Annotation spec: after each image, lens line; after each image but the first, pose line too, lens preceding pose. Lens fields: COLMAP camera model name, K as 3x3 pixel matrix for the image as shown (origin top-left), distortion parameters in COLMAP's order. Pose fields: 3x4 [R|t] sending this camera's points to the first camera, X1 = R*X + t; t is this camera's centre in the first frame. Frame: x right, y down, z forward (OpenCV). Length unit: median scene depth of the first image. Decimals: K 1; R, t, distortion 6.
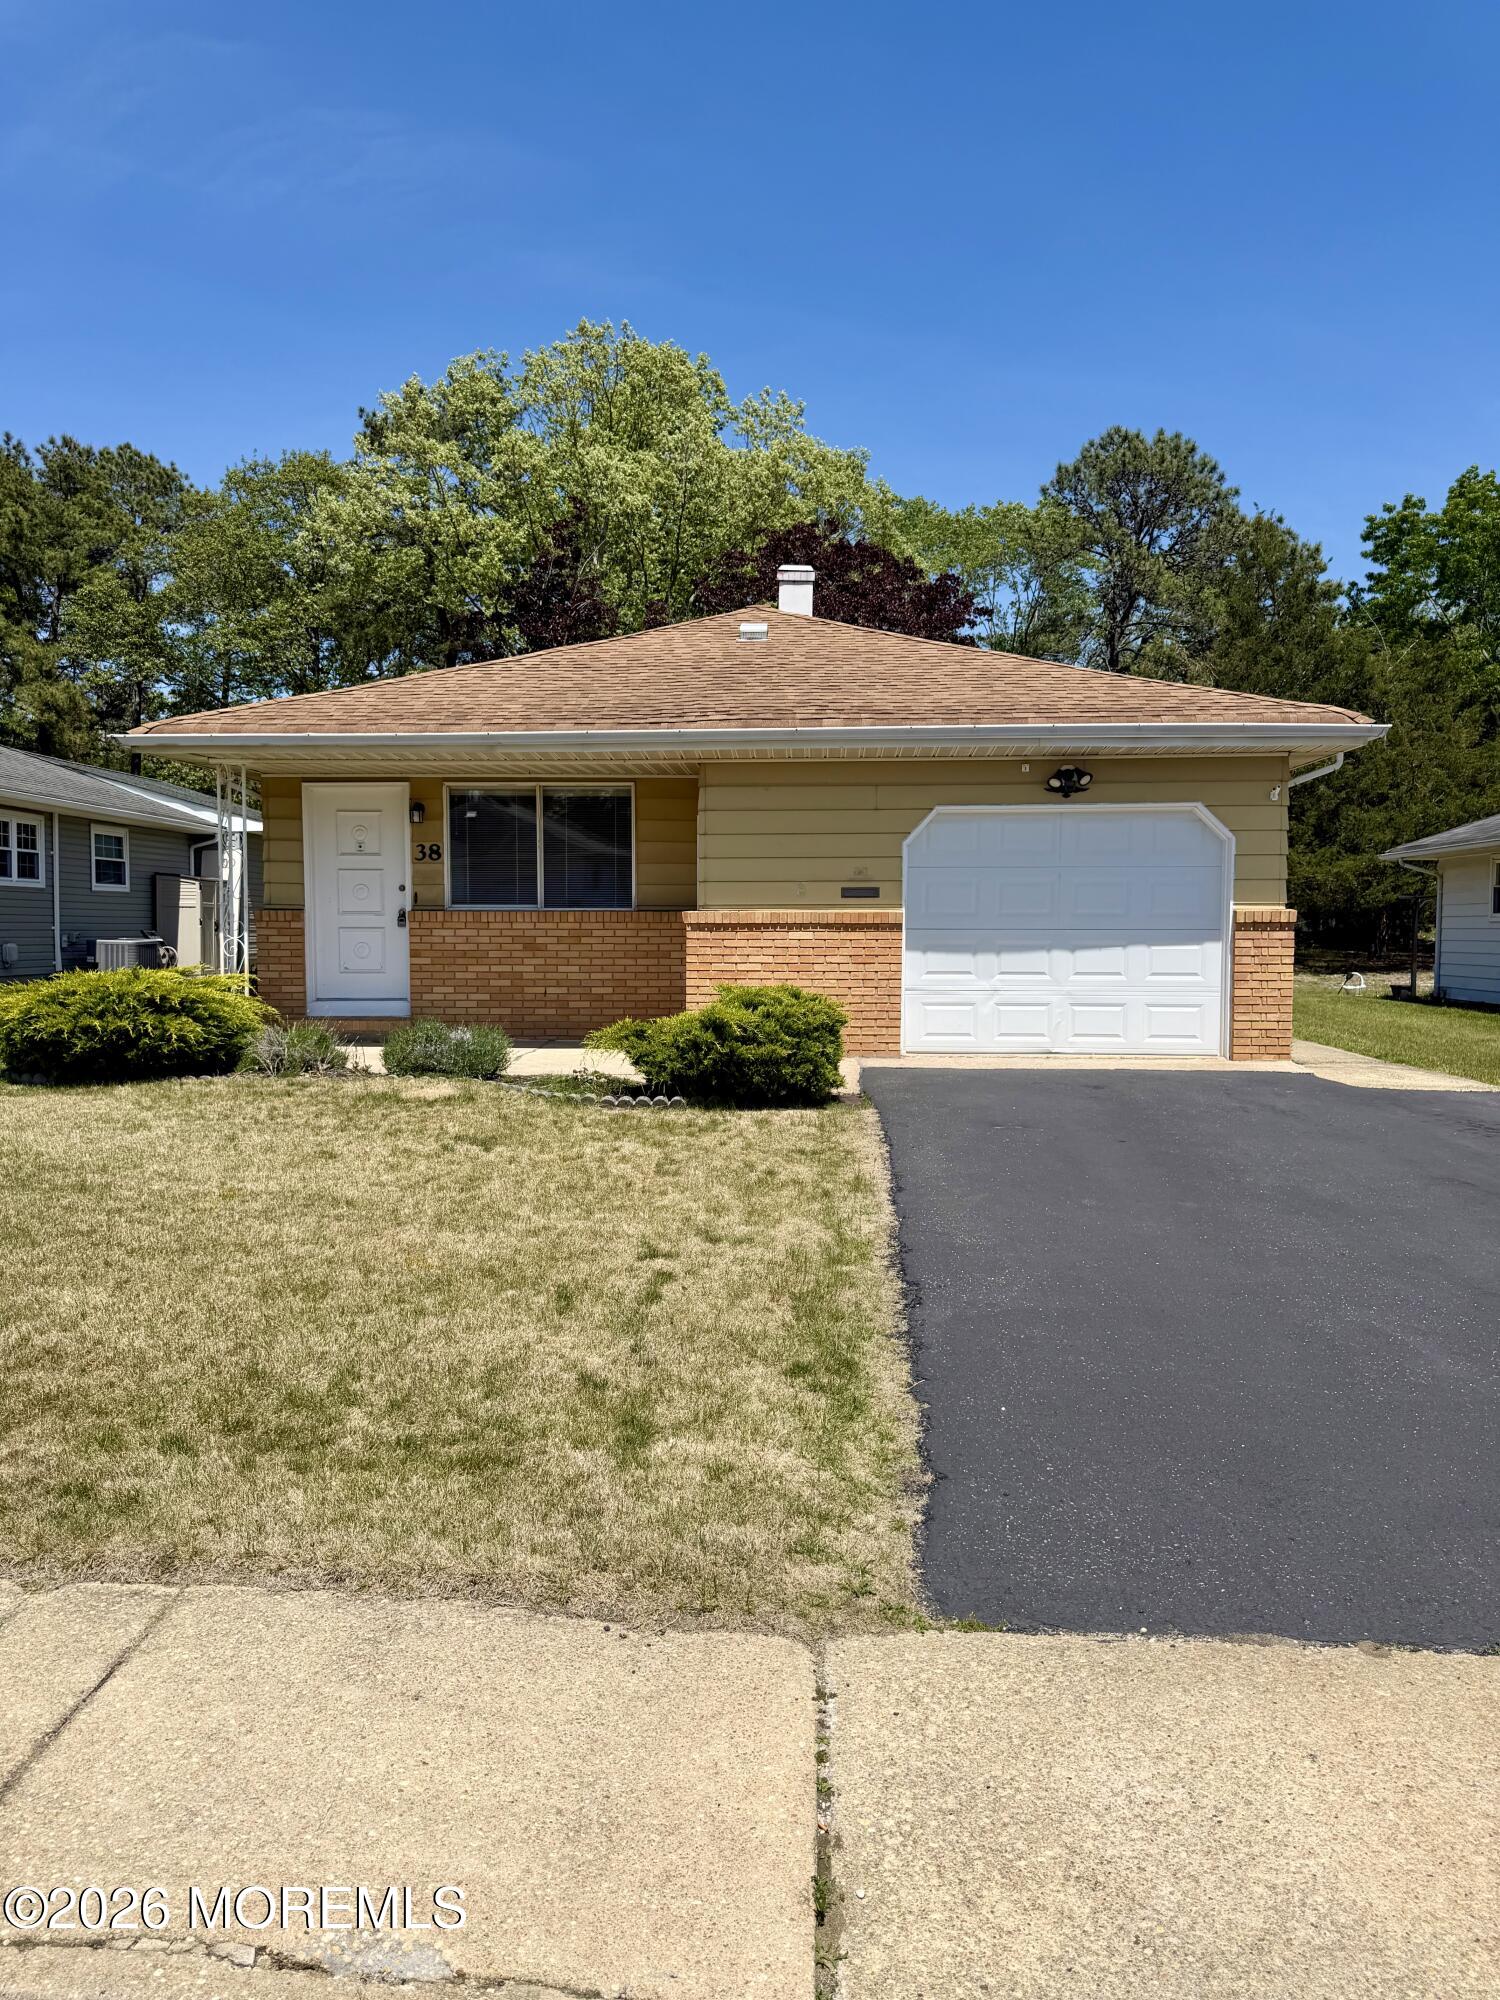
lens RADIAL K [[1412.5, 0, 750.0], [0, 1412.5, 1000.0], [0, 0, 1]] dist [0.125918, -0.214891]
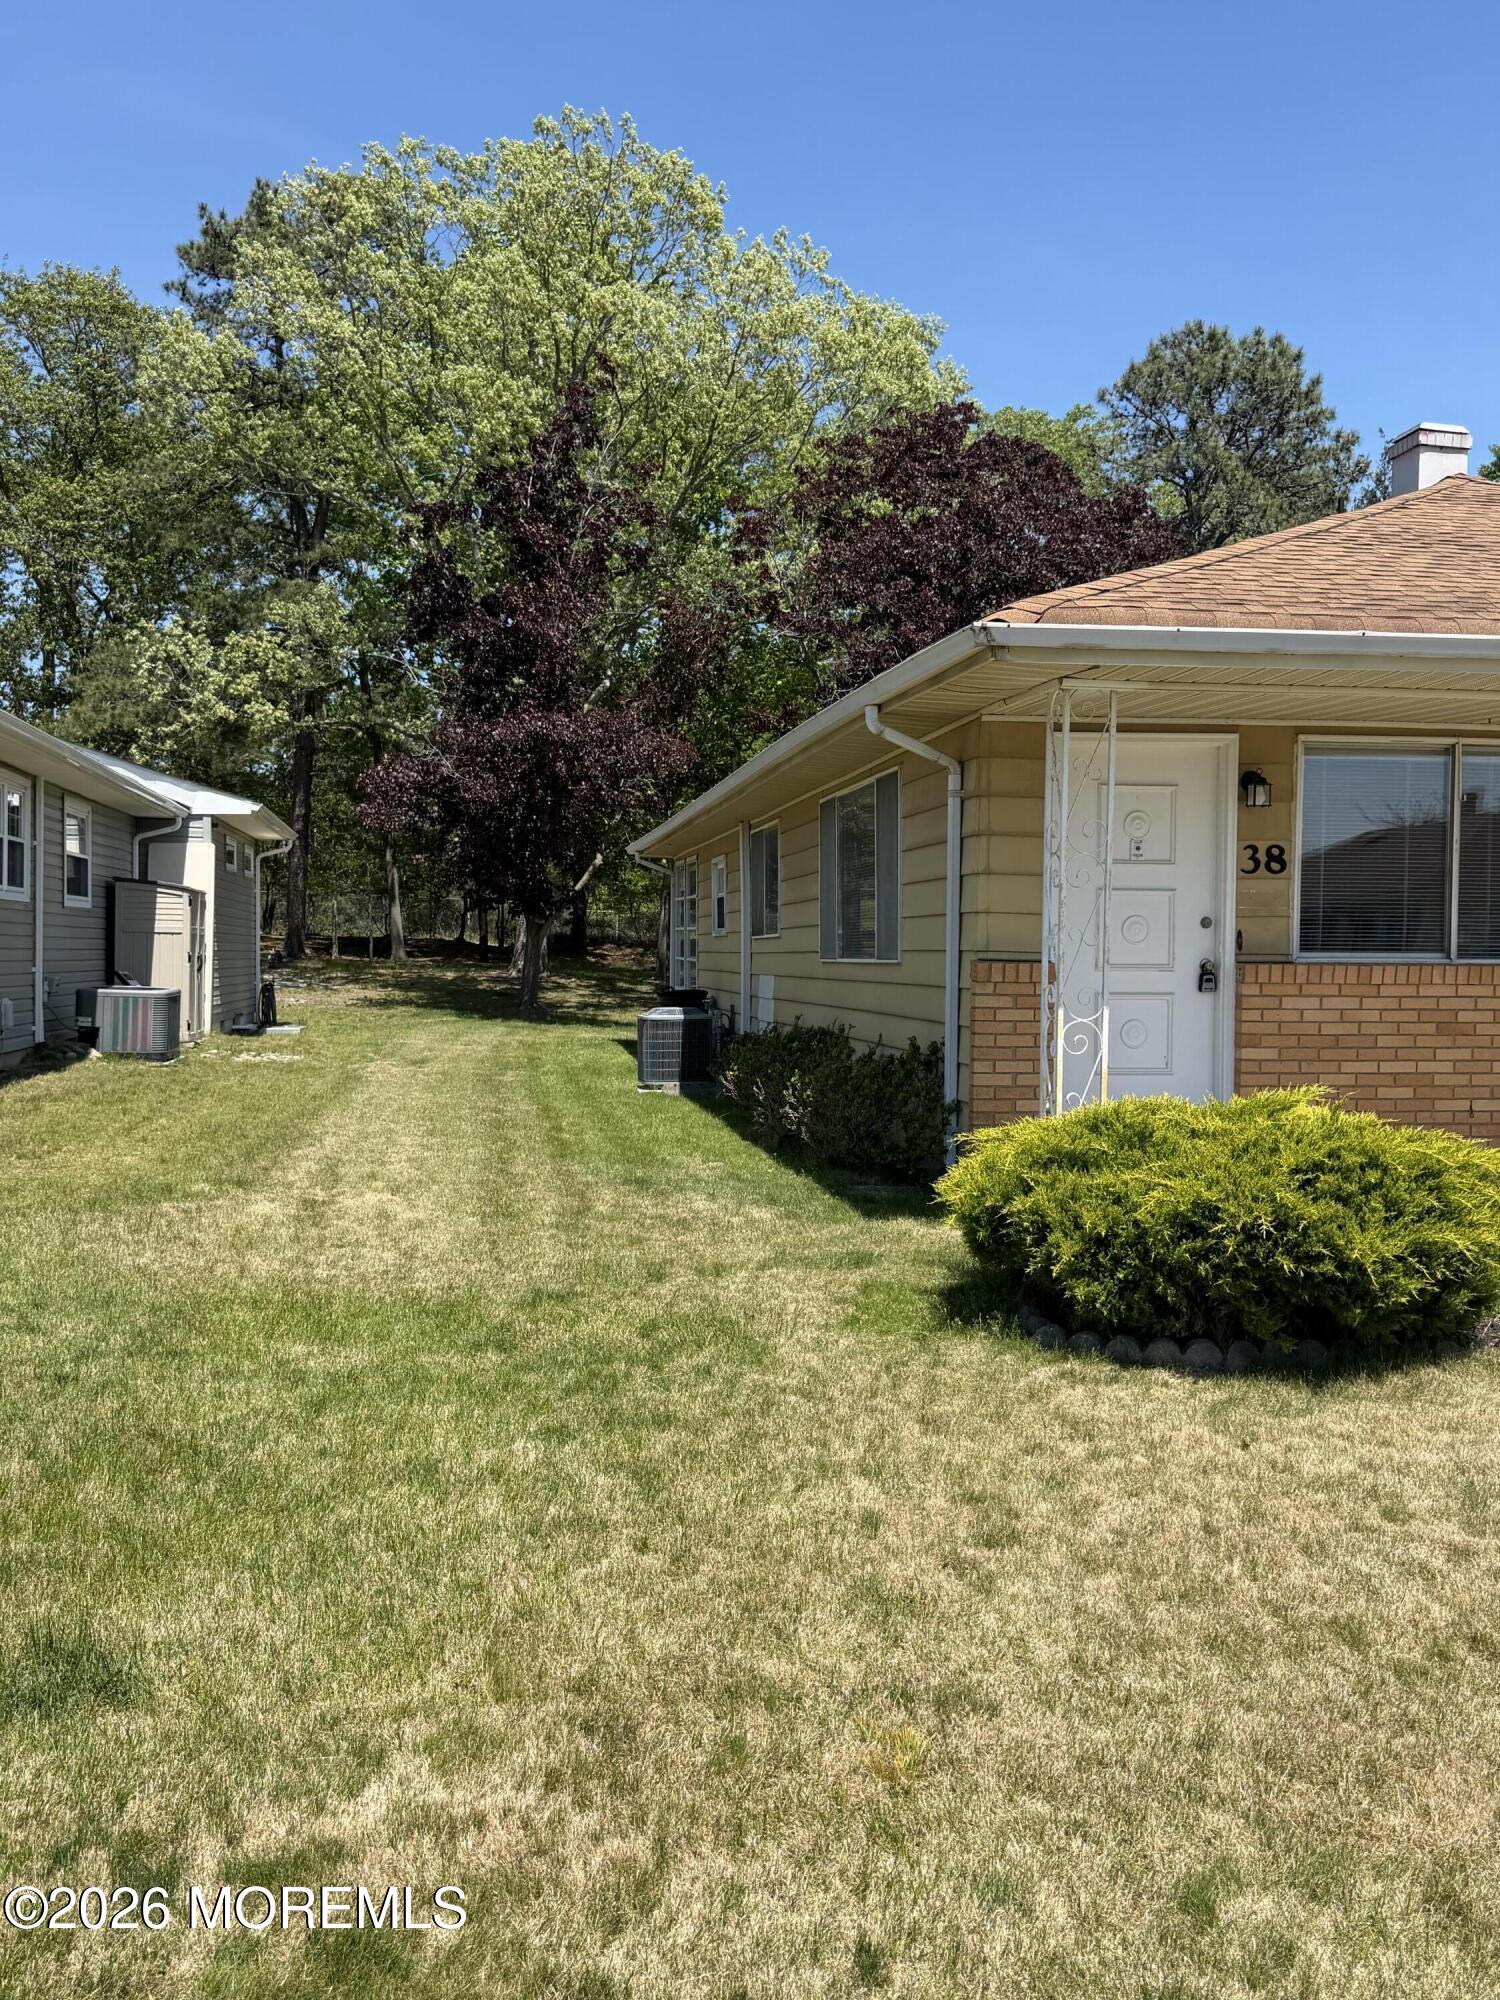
lens RADIAL K [[1779.5, 0, 750.0], [0, 1779.5, 1000.0], [0, 0, 1]] dist [0.003442, -0.002181]
pose [[0.979155, 0.001452, 0.203108, -0.630922], [0.003072, 0.999754, -0.021958, -0.037705], [-0.203090, 0.022124, 0.978910, 0.399293]]
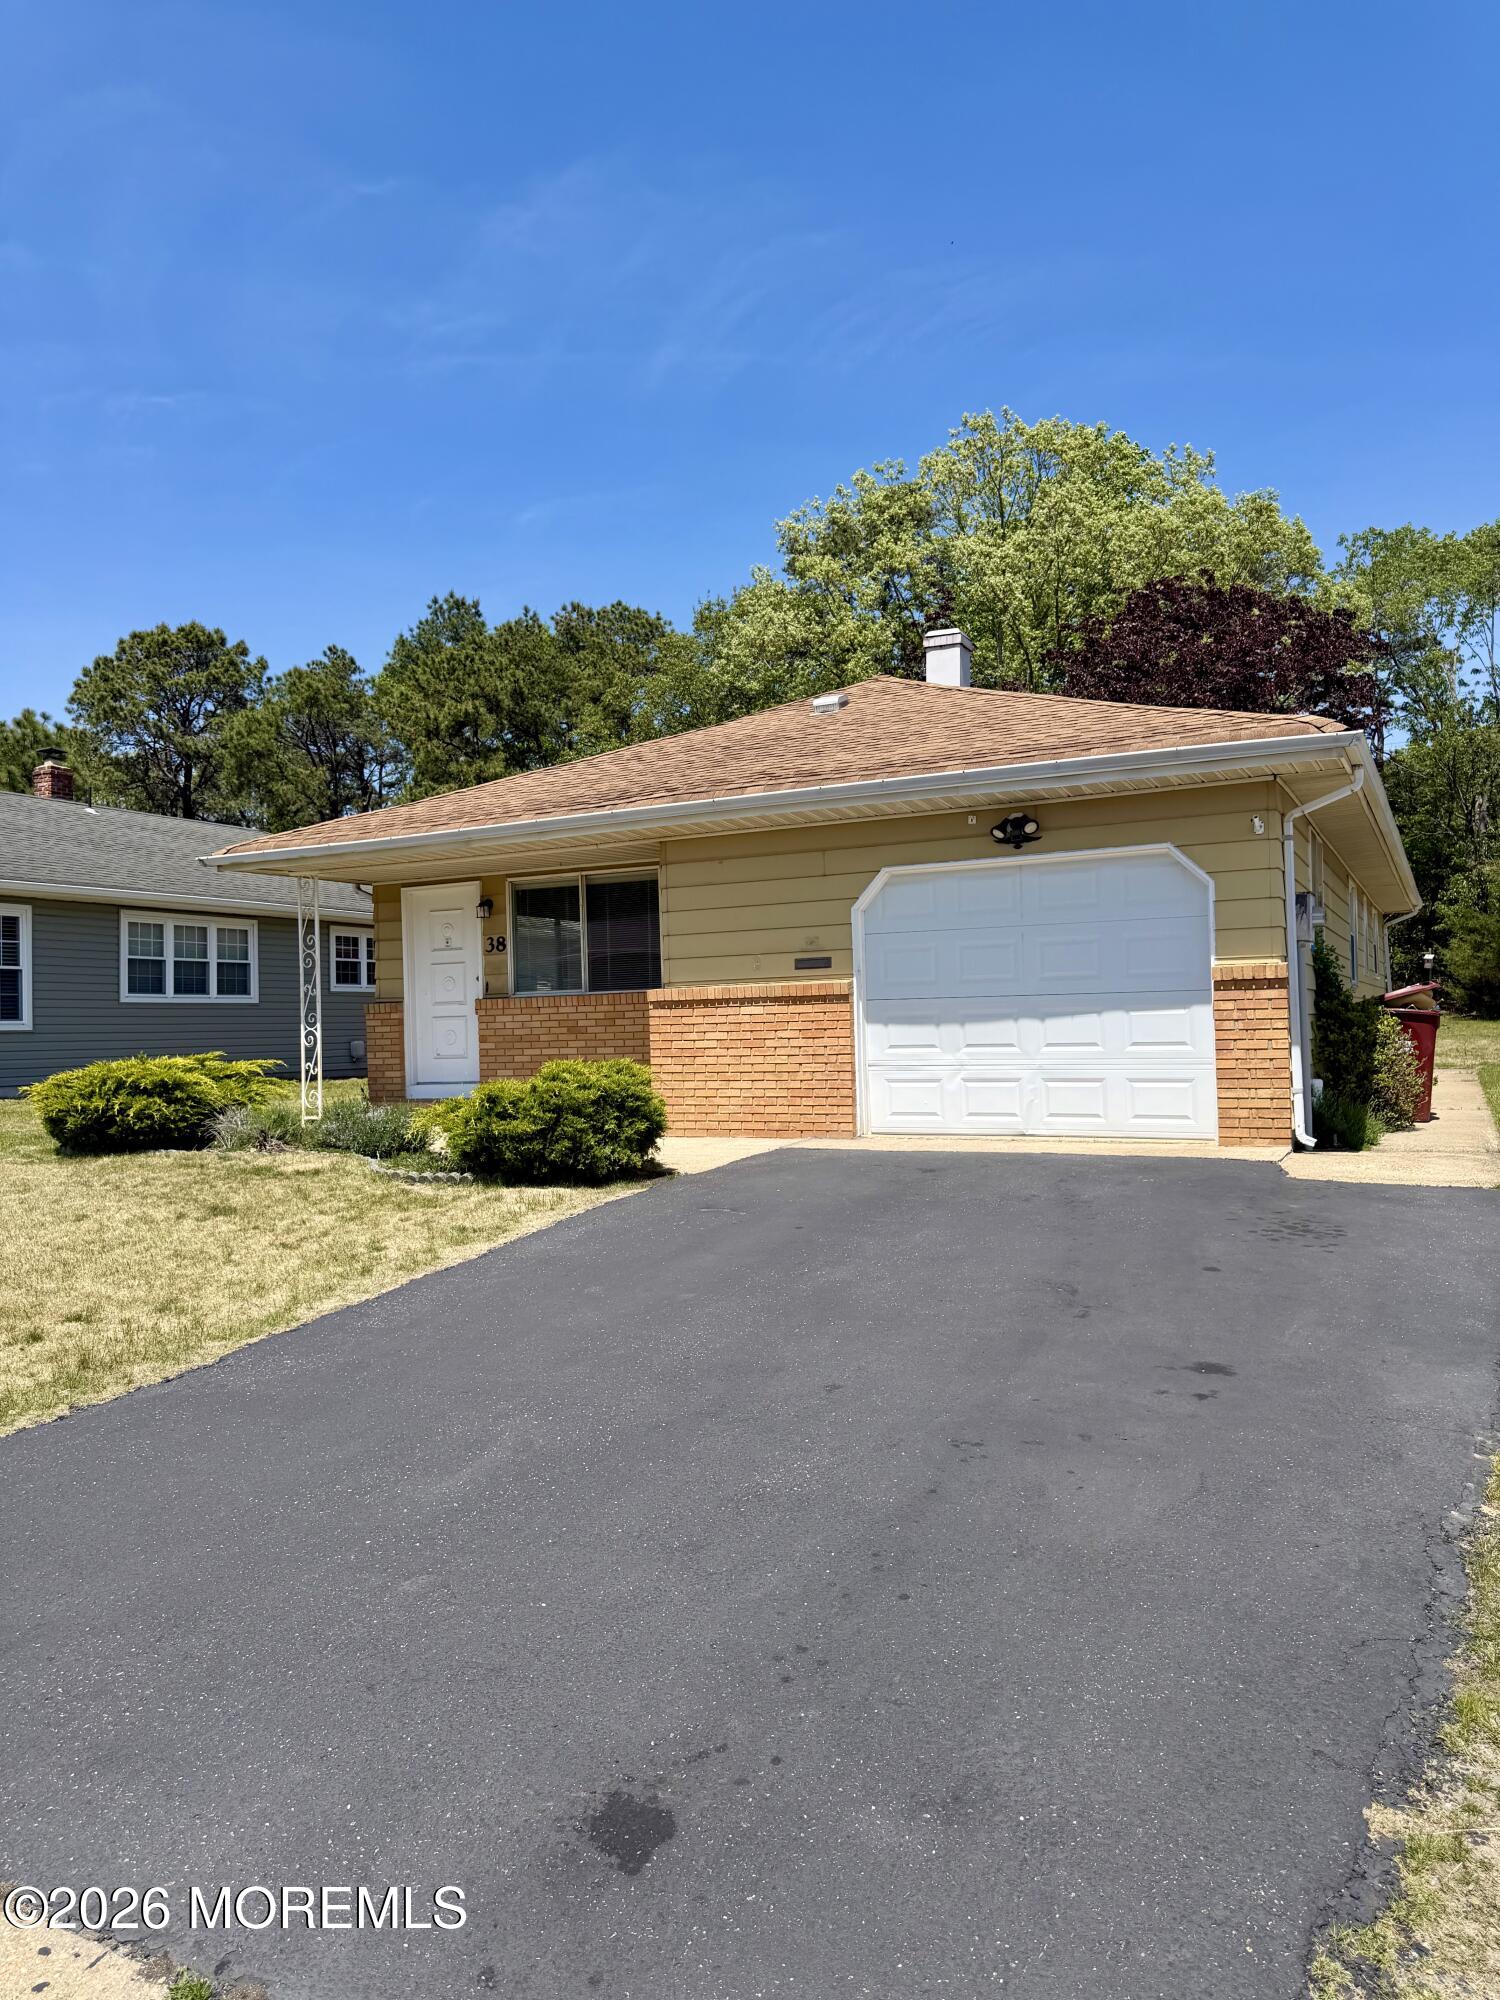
lens RADIAL K [[1412.5, 0, 750.0], [0, 1412.5, 1000.0], [0, 0, 1]] dist [0.125918, -0.214891]
pose [[0.915986, -0.032358, -0.399903, 0.415455], [0.006477, 0.997805, -0.065902, 0.010583], [0.401157, 0.057775, 0.914185, 0.118169]]
